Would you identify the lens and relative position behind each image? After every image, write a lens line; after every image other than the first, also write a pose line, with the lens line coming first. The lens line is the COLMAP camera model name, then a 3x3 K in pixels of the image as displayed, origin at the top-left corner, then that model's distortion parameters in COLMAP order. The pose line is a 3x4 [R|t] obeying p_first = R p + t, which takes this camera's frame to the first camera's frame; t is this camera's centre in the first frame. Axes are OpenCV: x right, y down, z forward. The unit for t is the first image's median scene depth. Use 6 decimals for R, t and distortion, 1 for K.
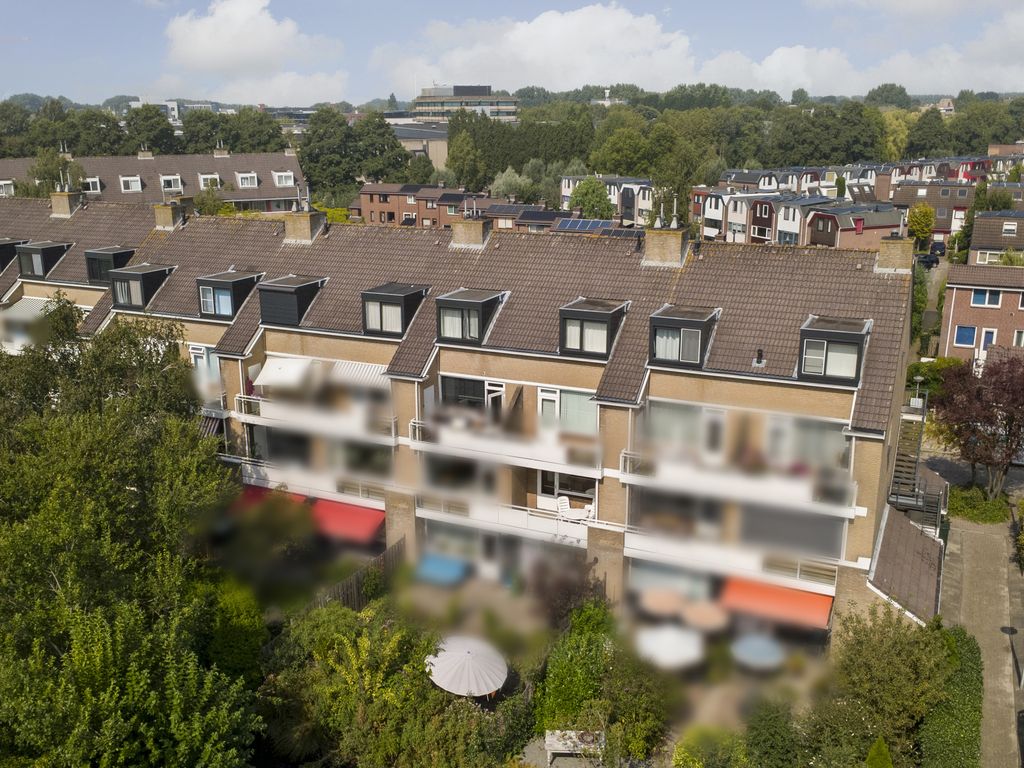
lens RADIAL K [[966.9, 0, 507.3], [0, 966.9, 384.2], [0, 0, 1]] dist [0.005425, 0.030775]
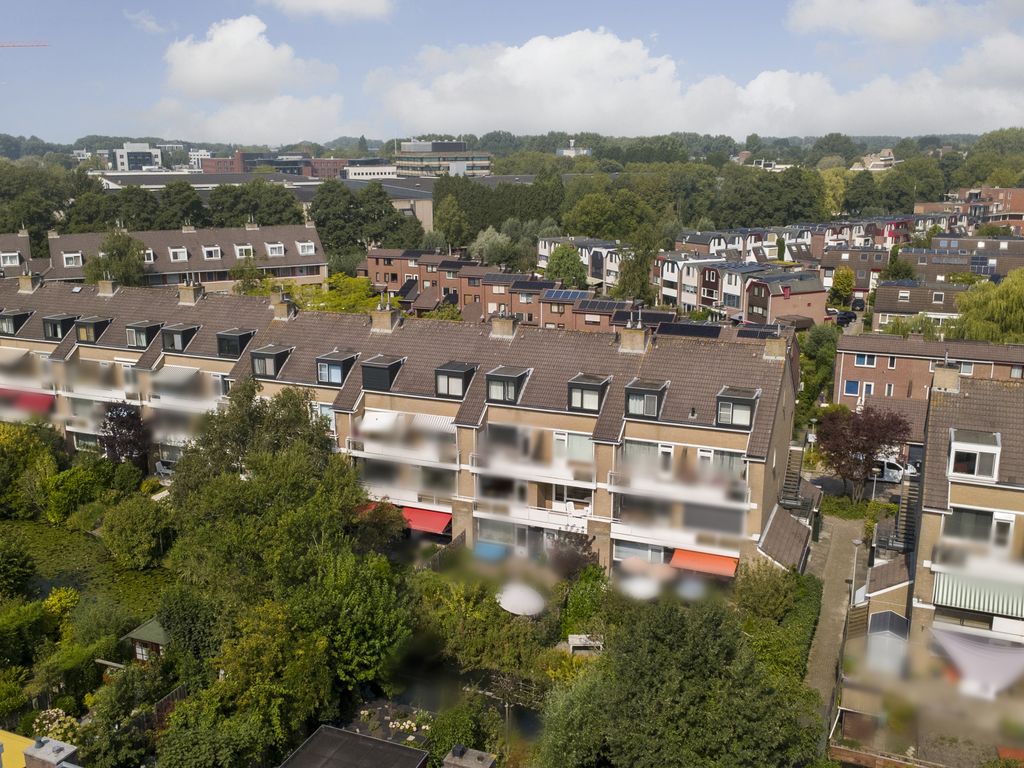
lens RADIAL K [[966.9, 0, 507.3], [0, 966.9, 384.2], [0, 0, 1]] dist [0.005425, 0.030775]
pose [[0.999296, -0.006074, 0.037033, -0.084753], [0.007296, 0.999431, -0.032944, -0.018579], [-0.036811, 0.033191, 0.998771, -0.470127]]
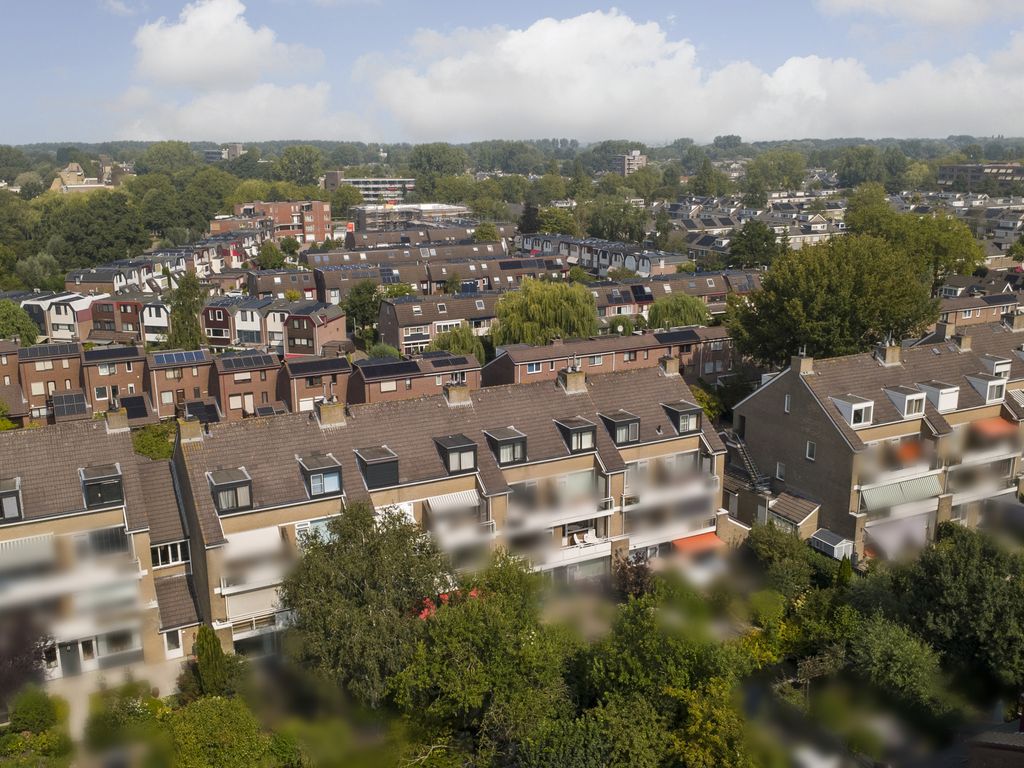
lens RADIAL K [[966.9, 0, 507.3], [0, 966.9, 384.2], [0, 0, 1]] dist [0.005425, 0.030775]
pose [[0.617273, -0.189255, 0.763647, -1.101640], [0.219099, 0.973589, 0.064182, -0.242064], [-0.755625, 0.127696, 0.642436, -0.040204]]
